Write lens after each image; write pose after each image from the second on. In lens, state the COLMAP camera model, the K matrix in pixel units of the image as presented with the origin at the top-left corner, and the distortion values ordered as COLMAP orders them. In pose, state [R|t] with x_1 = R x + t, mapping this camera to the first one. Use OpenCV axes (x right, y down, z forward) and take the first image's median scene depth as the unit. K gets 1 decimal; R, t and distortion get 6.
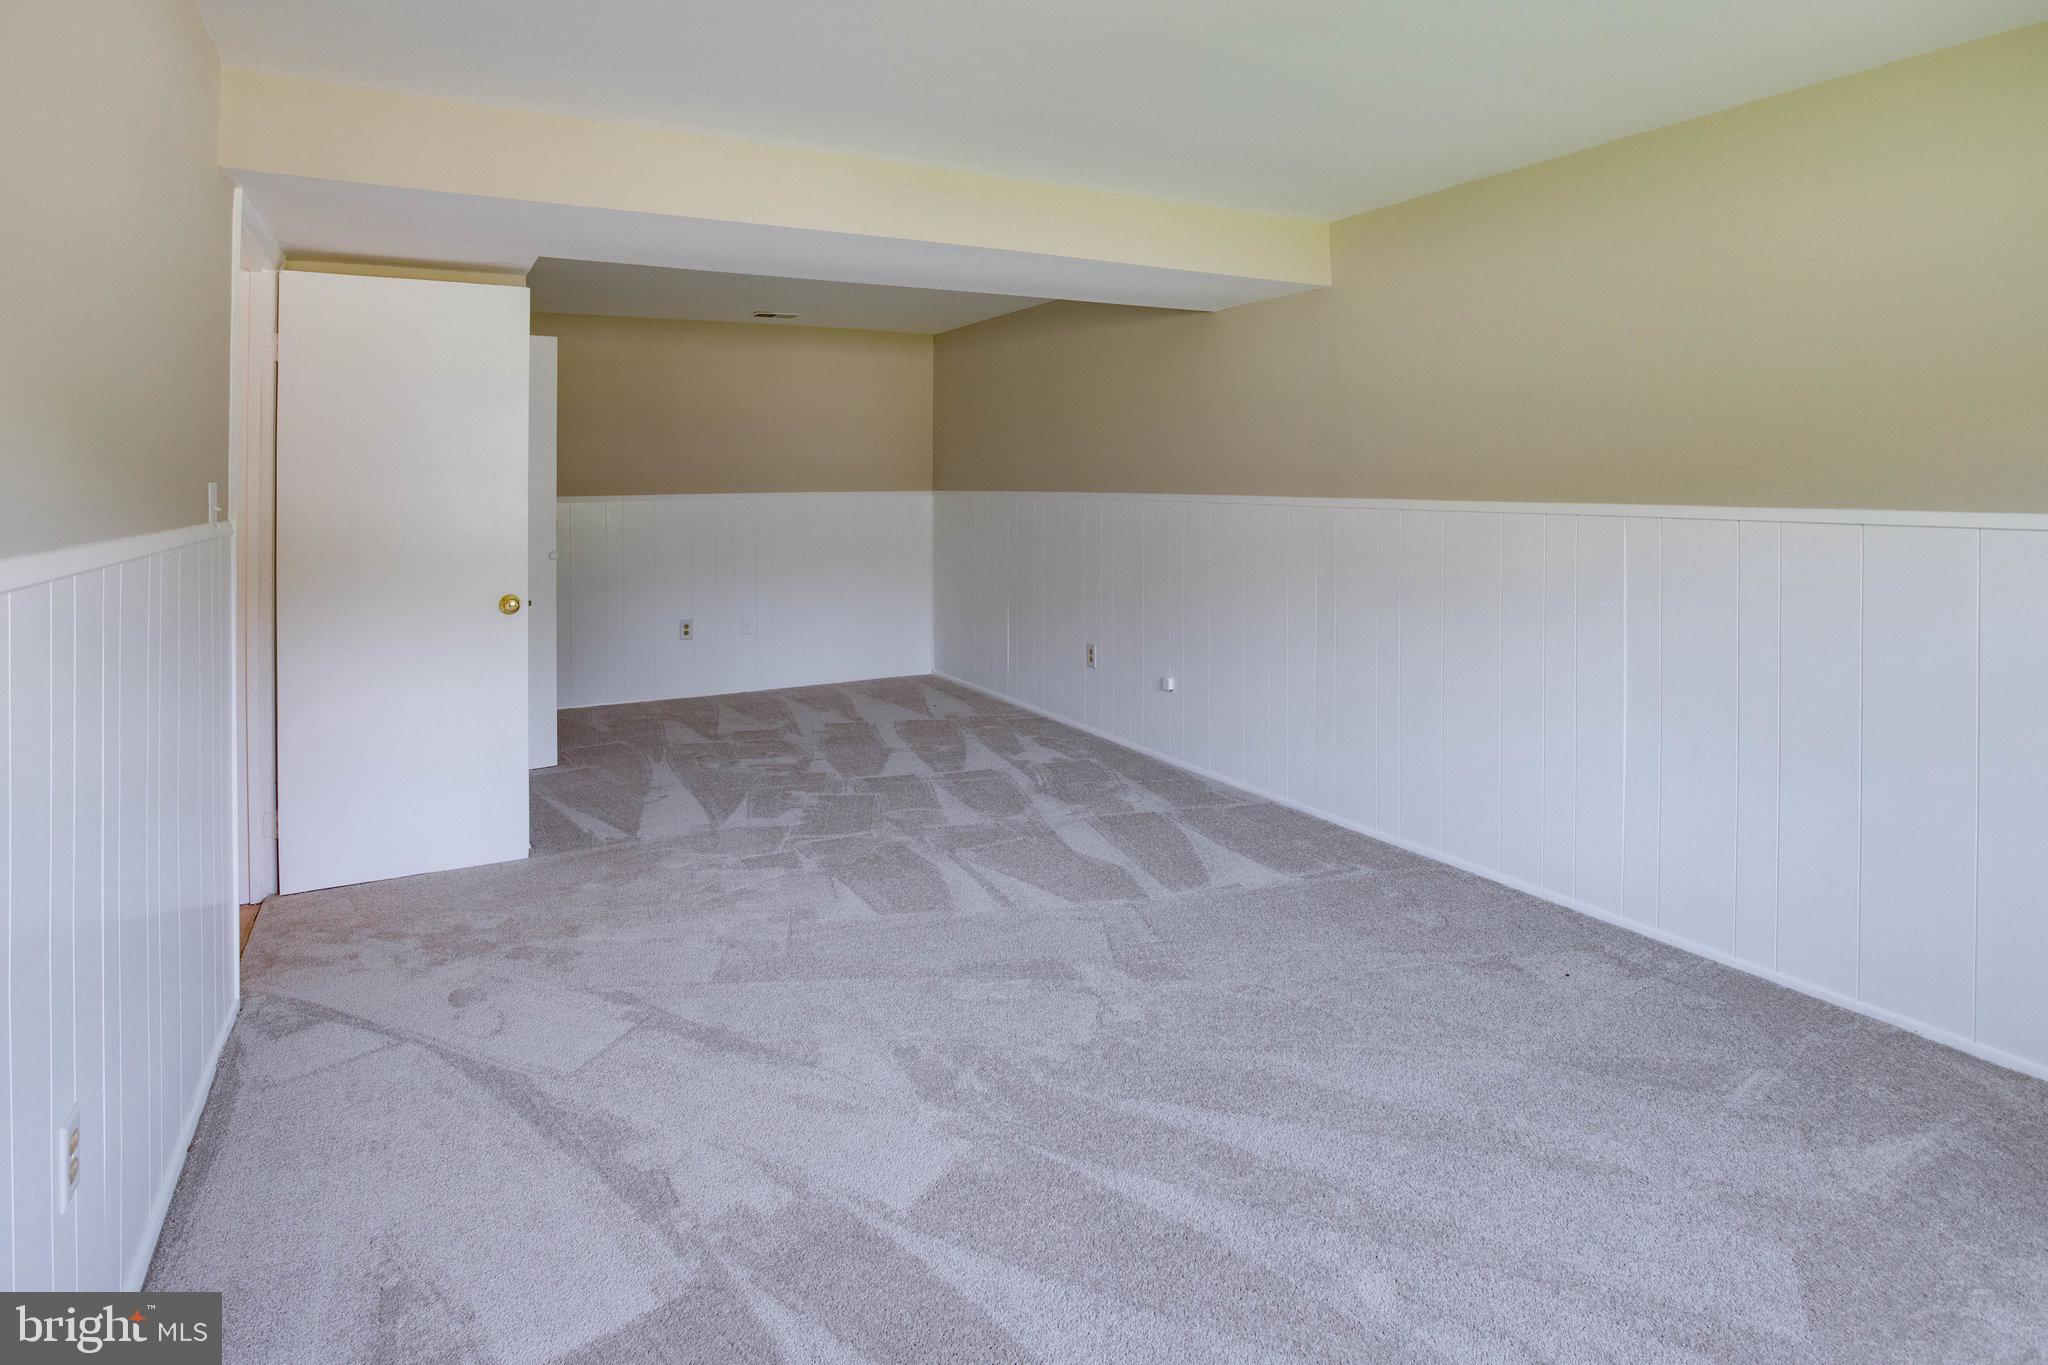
lens RADIAL K [[1091.5, 0, 1020.3], [0, 1091.5, 572.2], [0, 0, 1]] dist [-0.012312, 0.000468]
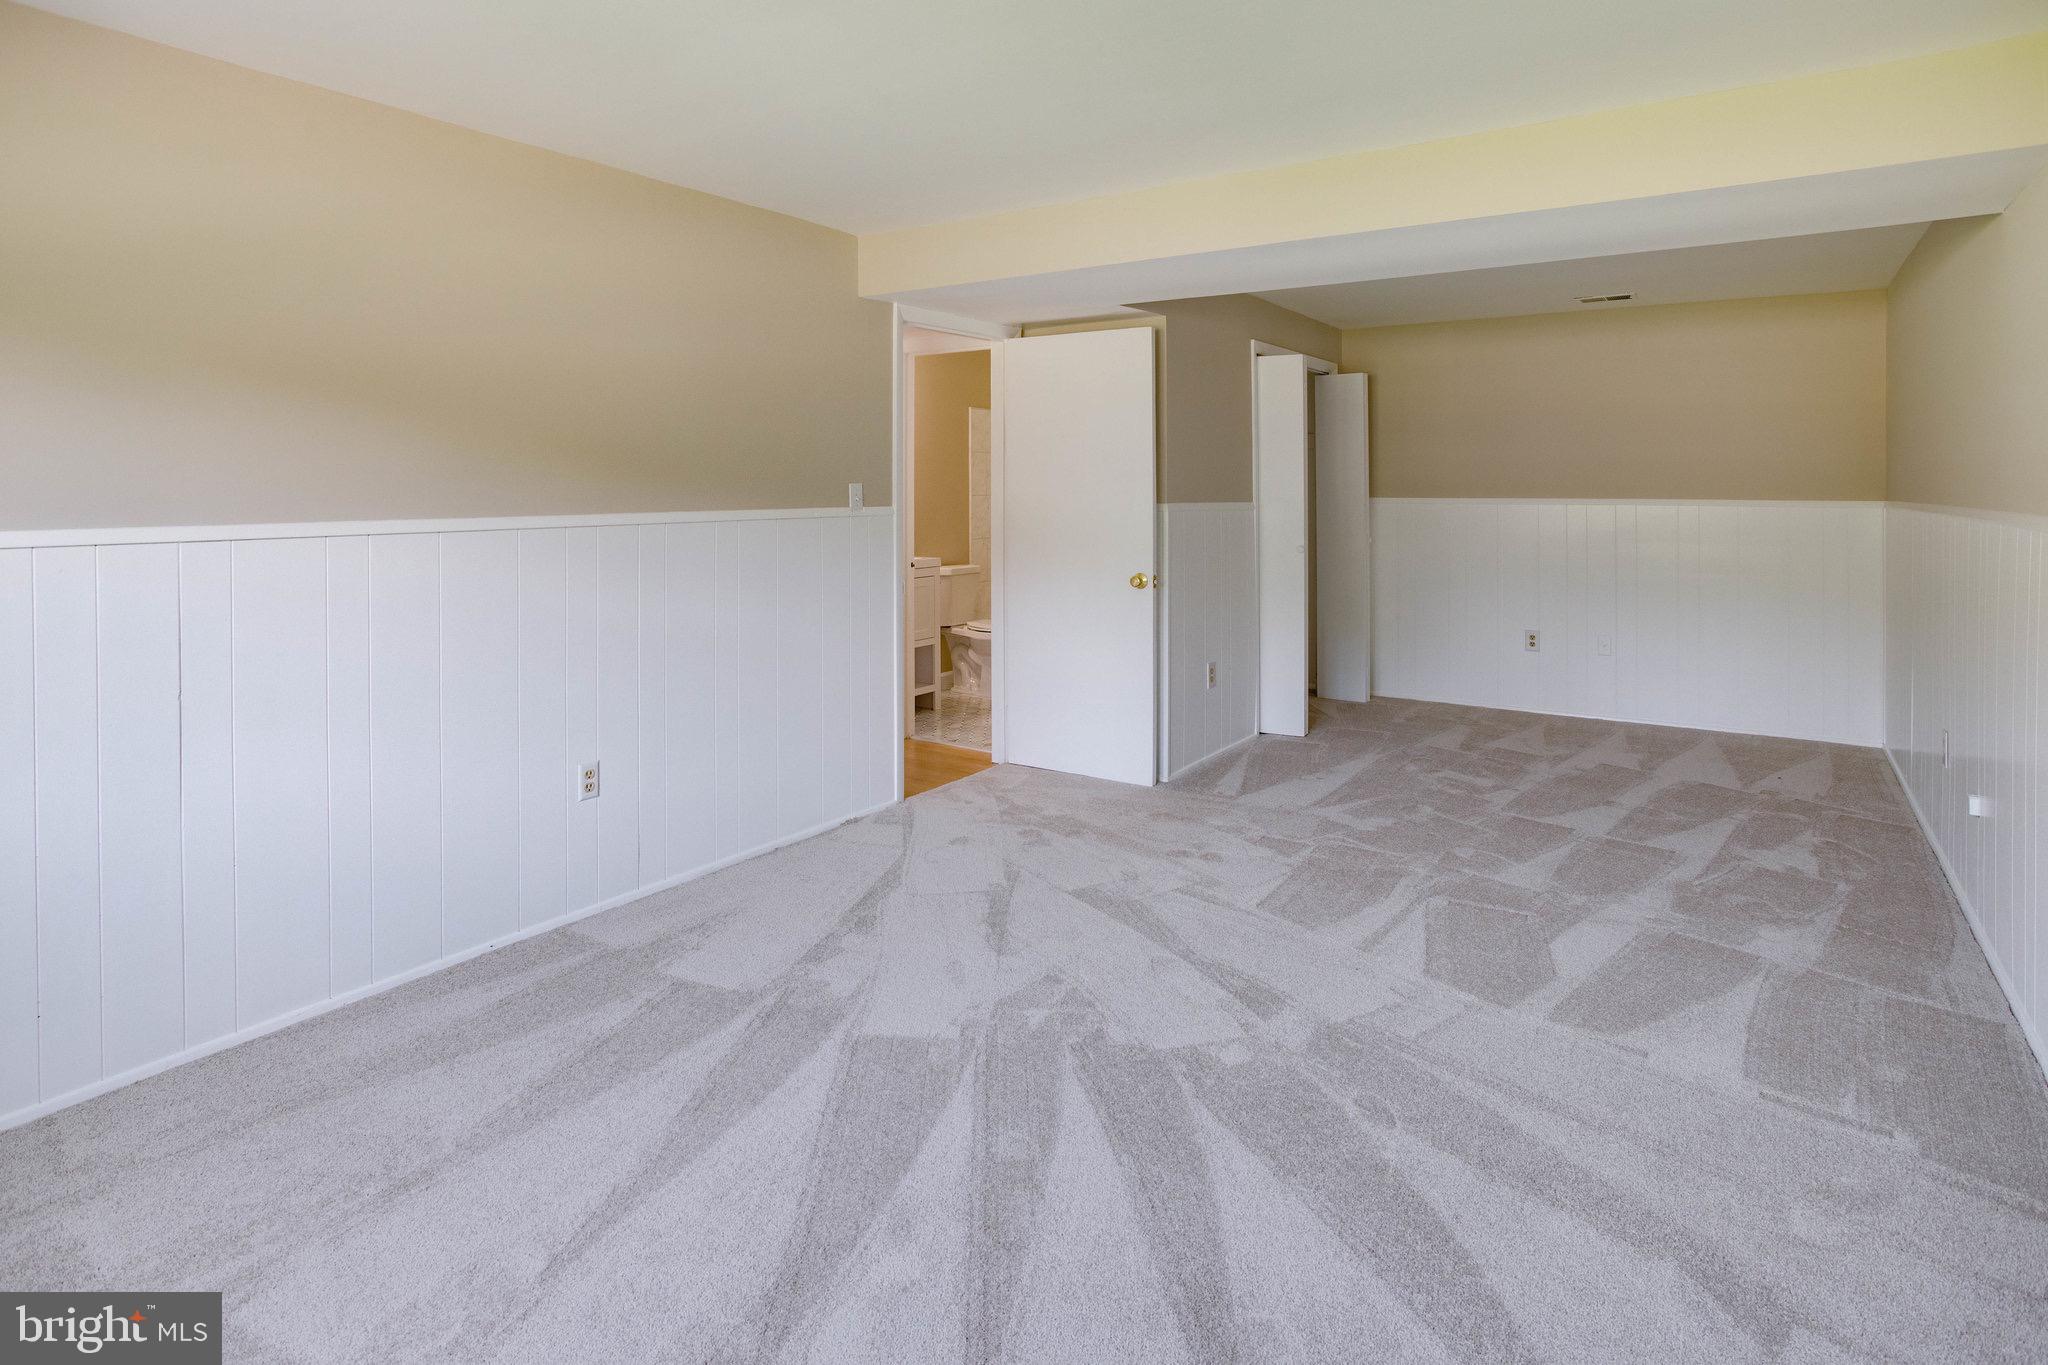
lens RADIAL K [[1084.8, 0, 993.0], [0, 1084.8, 612.0], [0, 0, 1]] dist [-0.042567, 0.023576]
pose [[0.442314, 0.107898, -0.890346, 0.599557], [-0.075657, 0.993687, 0.082836, -0.027208], [0.893664, 0.030721, 0.447685, 0.295786]]
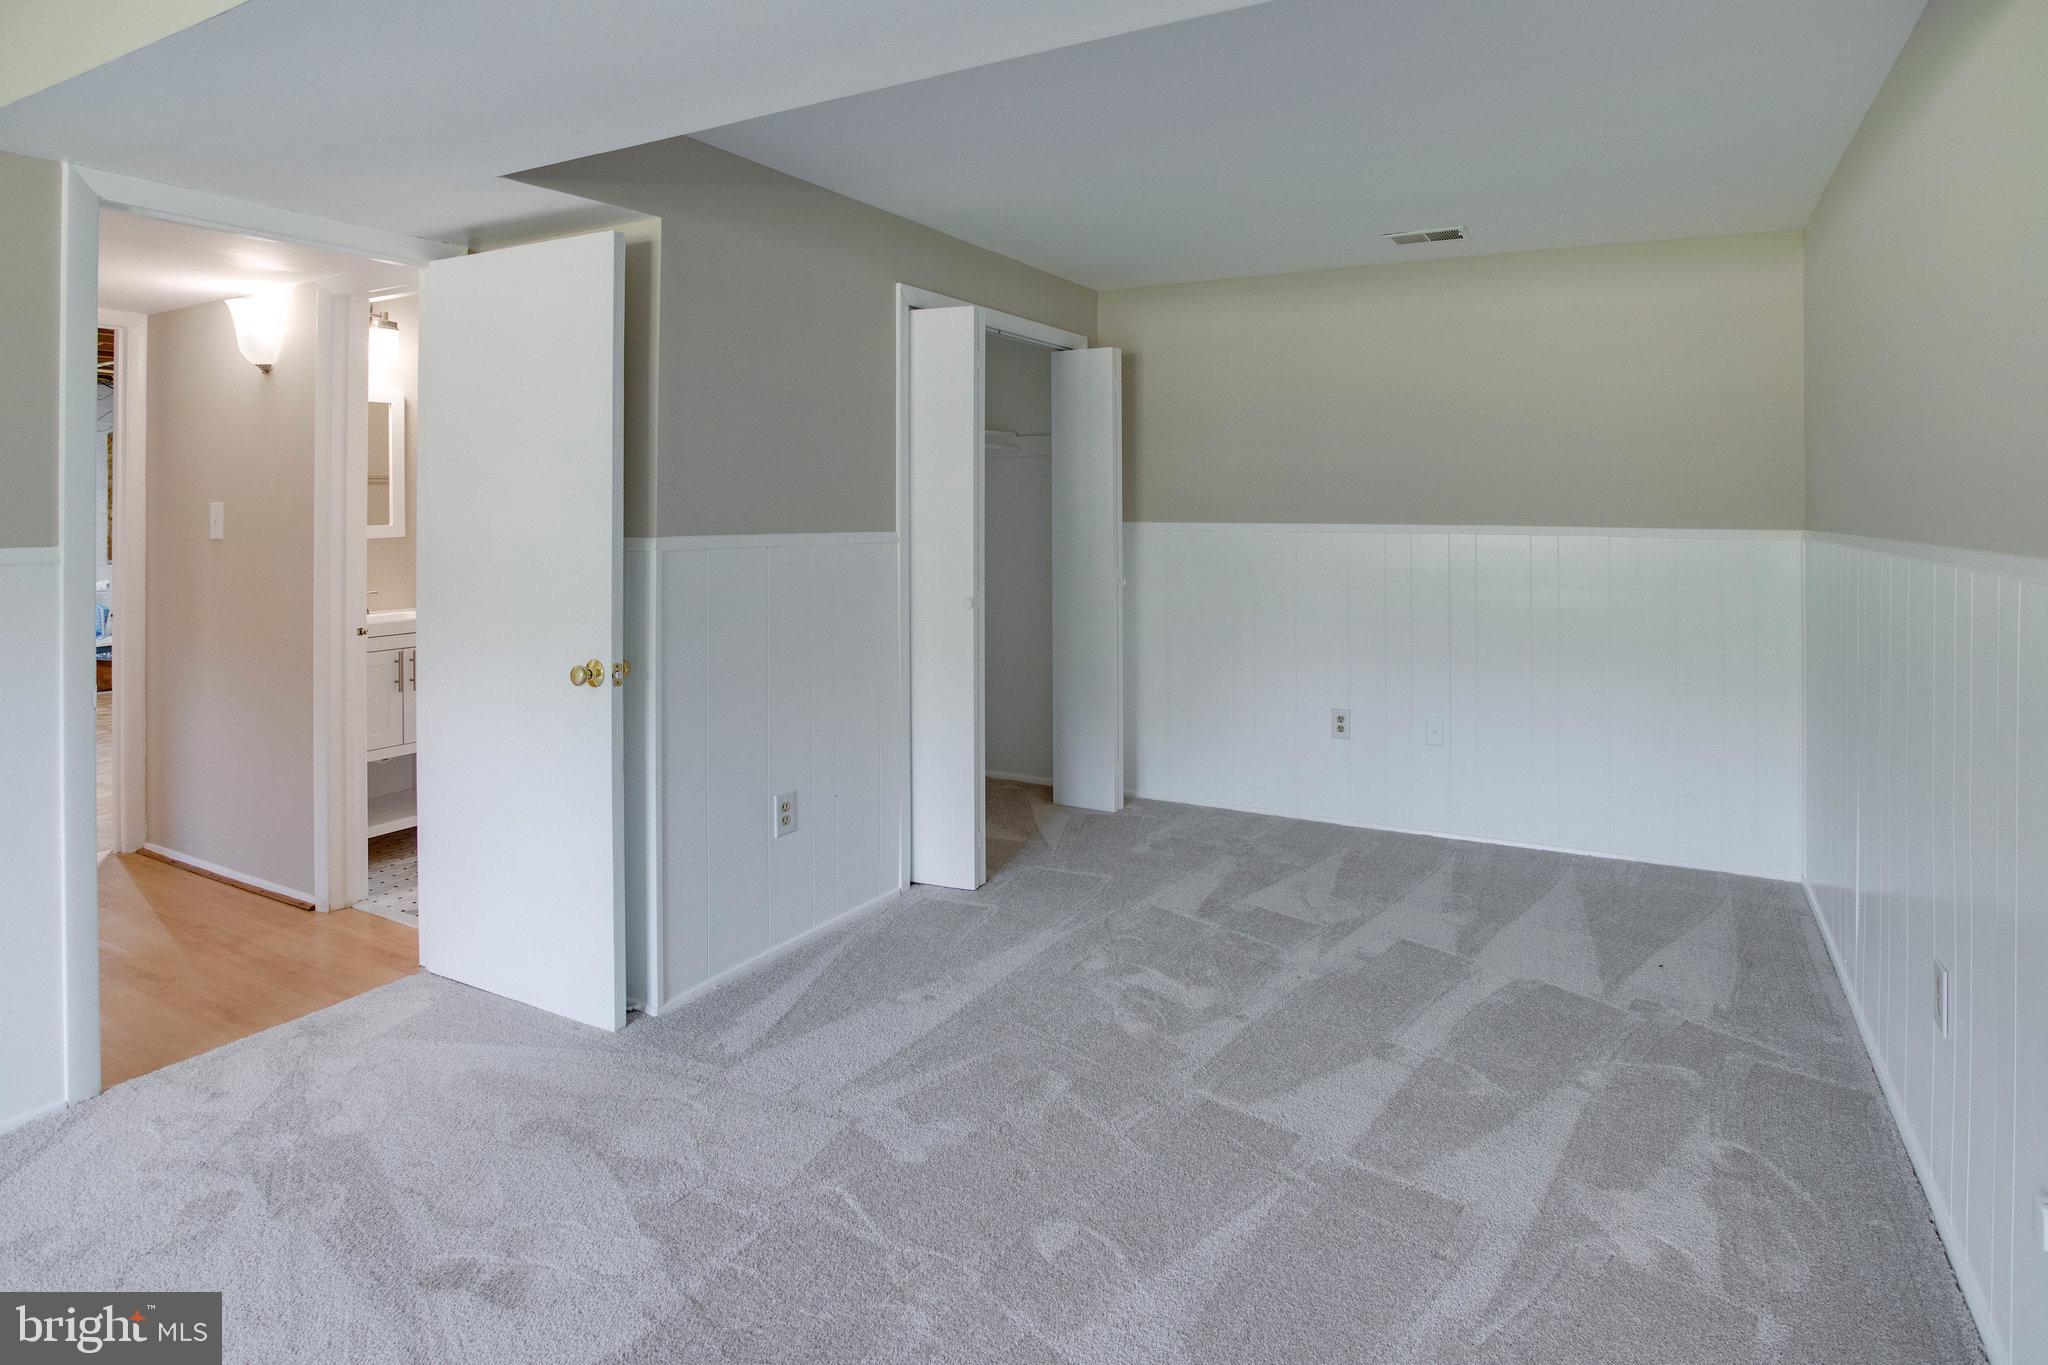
lens RADIAL K [[1118.8, 0, 1024.7], [0, 1118.8, 633.4], [0, 0, 1]] dist [-0.027761, 0.000734]
pose [[0.531790, 0.100976, -0.840835, 0.318964], [-0.076146, 0.994546, 0.071276, -0.071793], [0.843446, 0.026122, 0.536579, 0.859897]]
